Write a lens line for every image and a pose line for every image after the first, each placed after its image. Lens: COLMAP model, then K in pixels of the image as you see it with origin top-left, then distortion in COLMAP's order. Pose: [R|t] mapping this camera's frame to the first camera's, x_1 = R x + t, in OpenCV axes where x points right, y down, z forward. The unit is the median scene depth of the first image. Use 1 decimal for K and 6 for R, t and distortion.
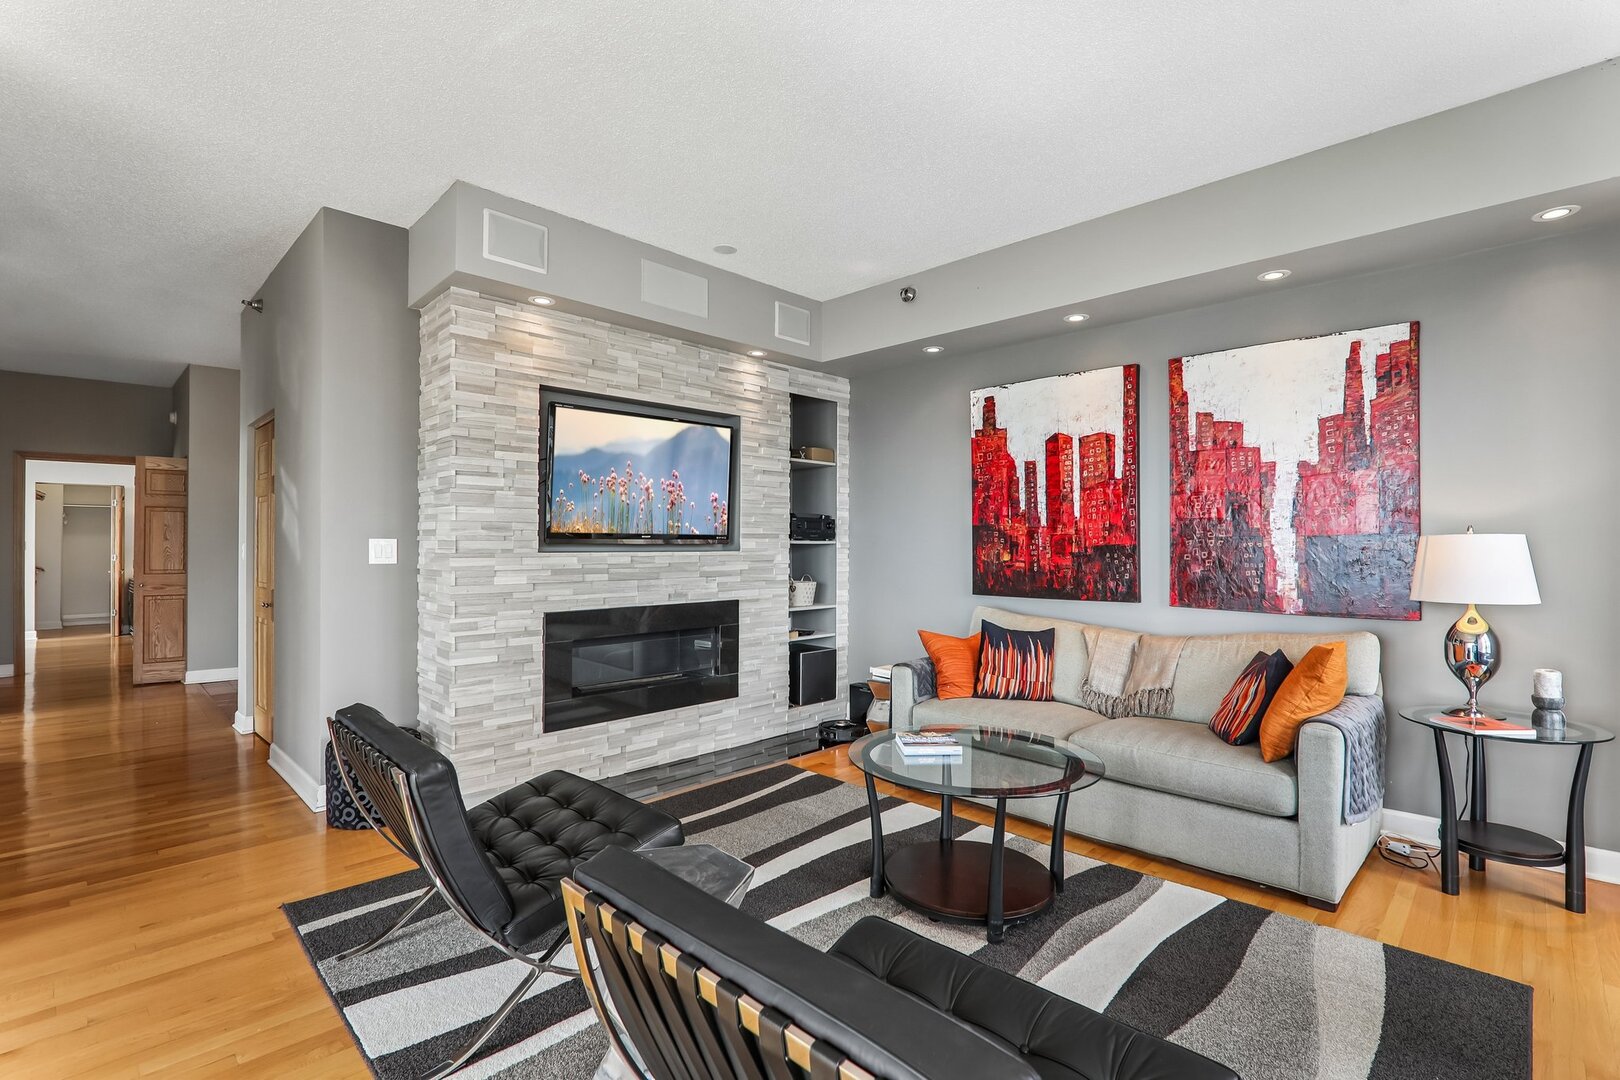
lens RADIAL K [[738.8, 0, 810.0], [0, 738.8, 540.0], [0, 0, 1]] dist [-0.022534, 0.000111]
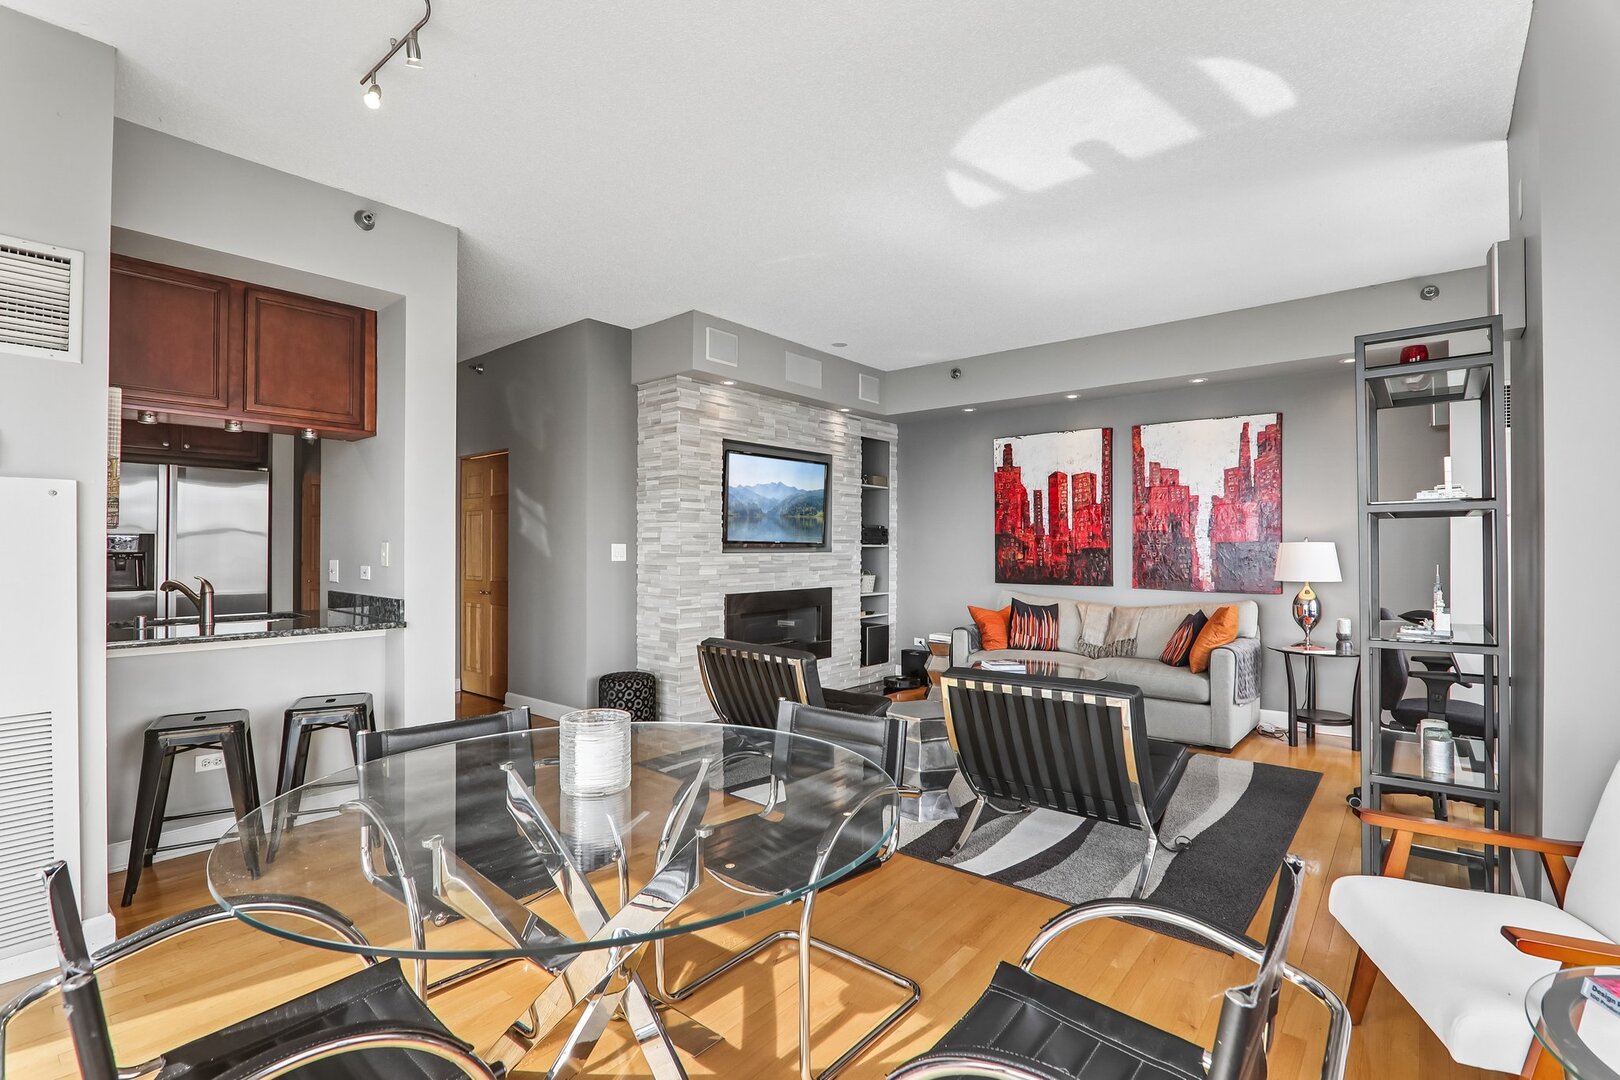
lens RADIAL K [[745.3, 0, 817.4], [0, 745.3, 544.3], [0, 0, 1]] dist [-0.025947, 0.000051]
pose [[0.995882, 0.000549, 0.090658, -0.307348], [-0.000831, 0.999995, 0.003074, -0.005297], [-0.090655, -0.003137, 0.995877, -0.484179]]
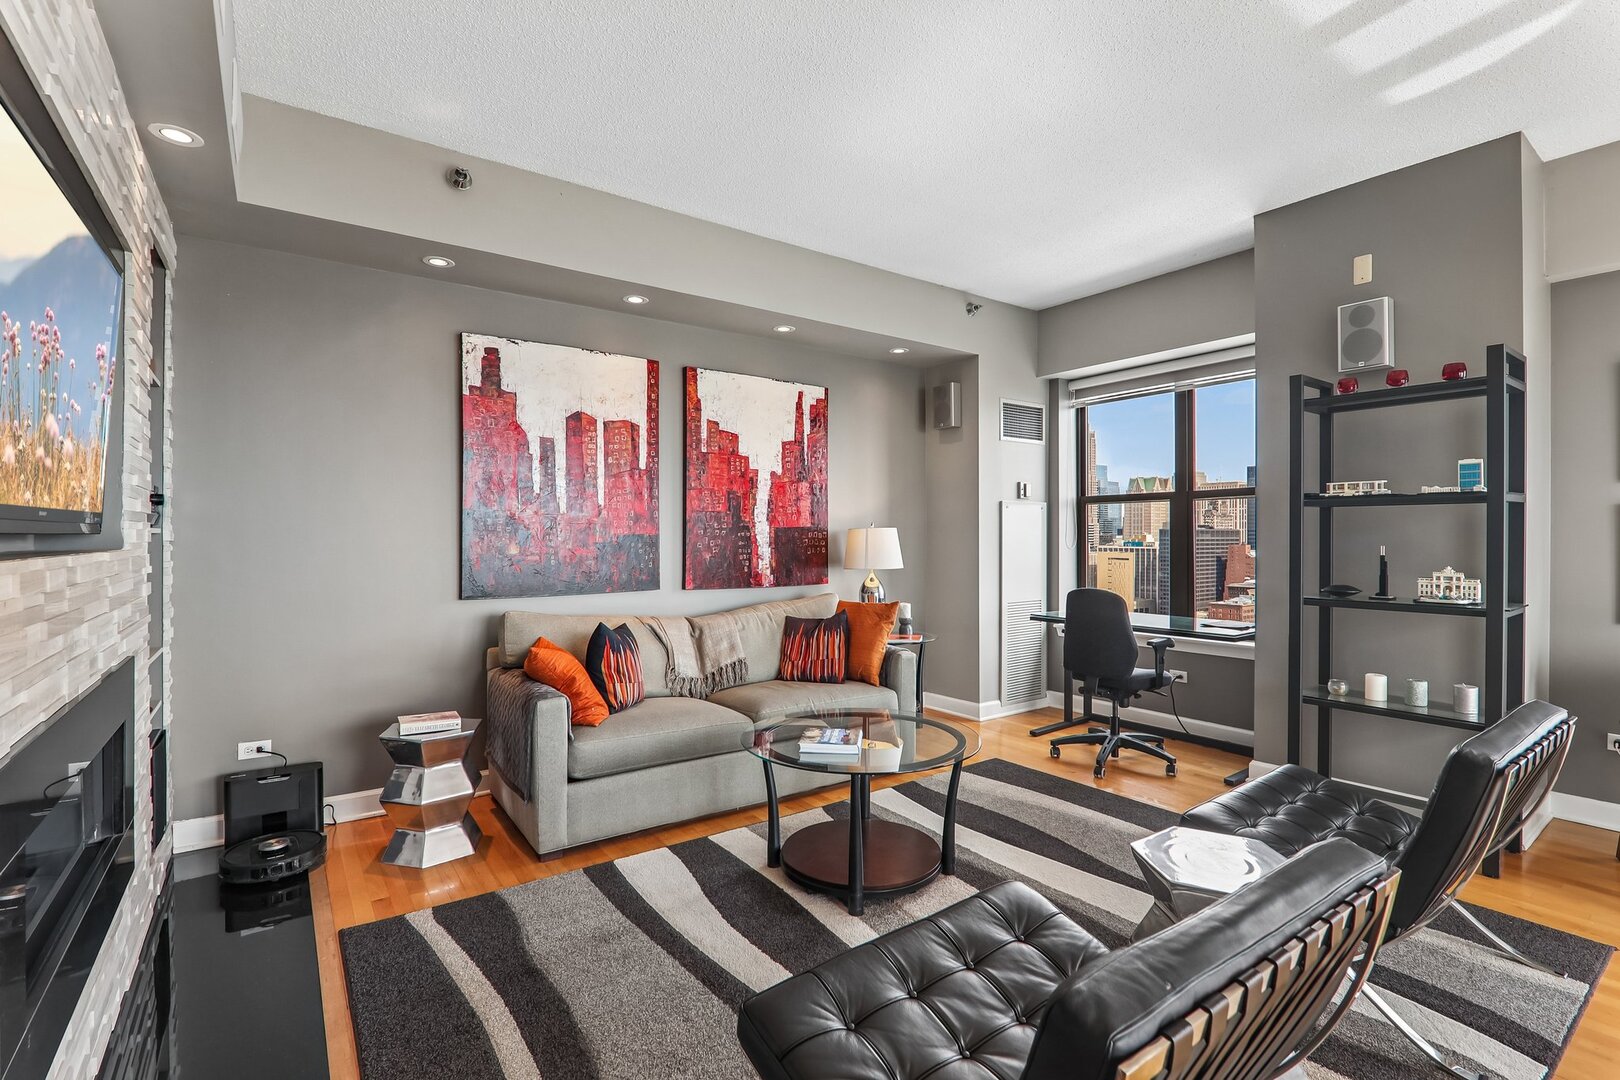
lens RADIAL K [[733.6, 0, 836.9], [0, 733.6, 536.0], [0, 0, 1]] dist [-0.014046, -0.000147]
pose [[0.153737, -0.003074, 0.988107, -0.576161], [-0.004936, 0.999980, 0.003879, 0.003741], [-0.988099, -0.005473, 0.153719, 0.619120]]
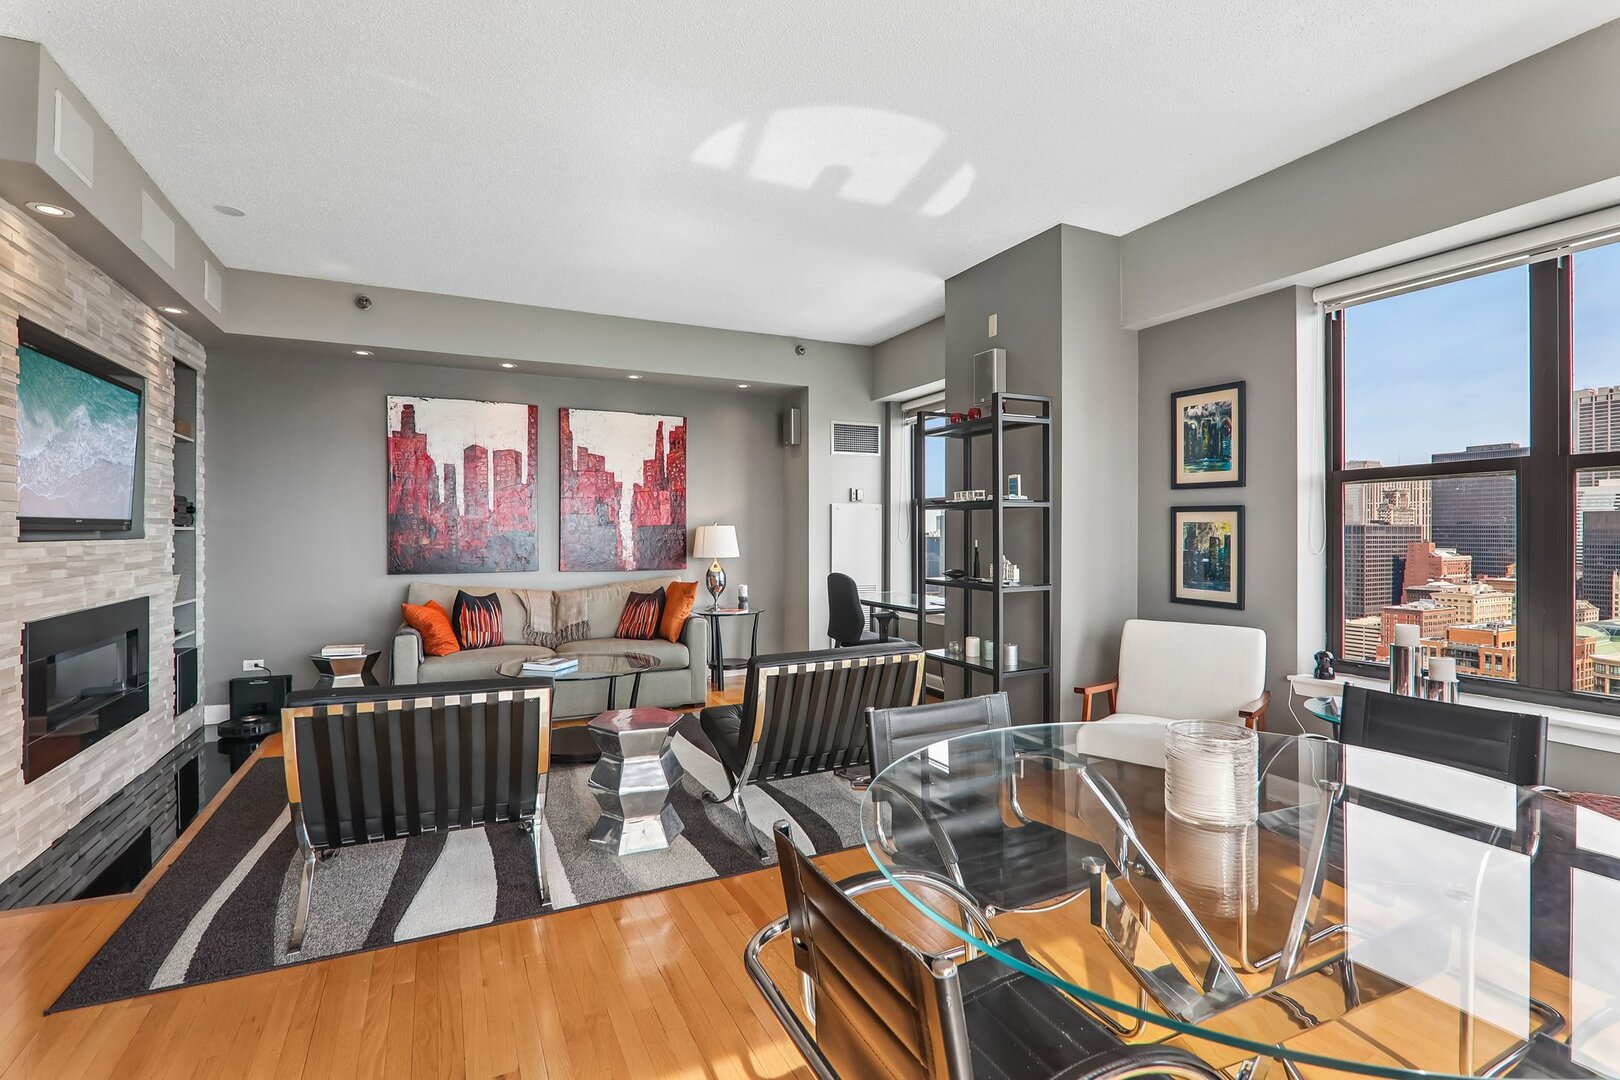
lens RADIAL K [[730.5, 0, 823.5], [0, 730.5, 534.5], [0, 0, 1]] dist [-0.010654, -0.000722]
pose [[0.322121, -0.005681, 0.946682, -0.774252], [-0.005216, 0.999956, 0.007776, -0.000465], [-0.946684, -0.007442, 0.322077, 0.002591]]
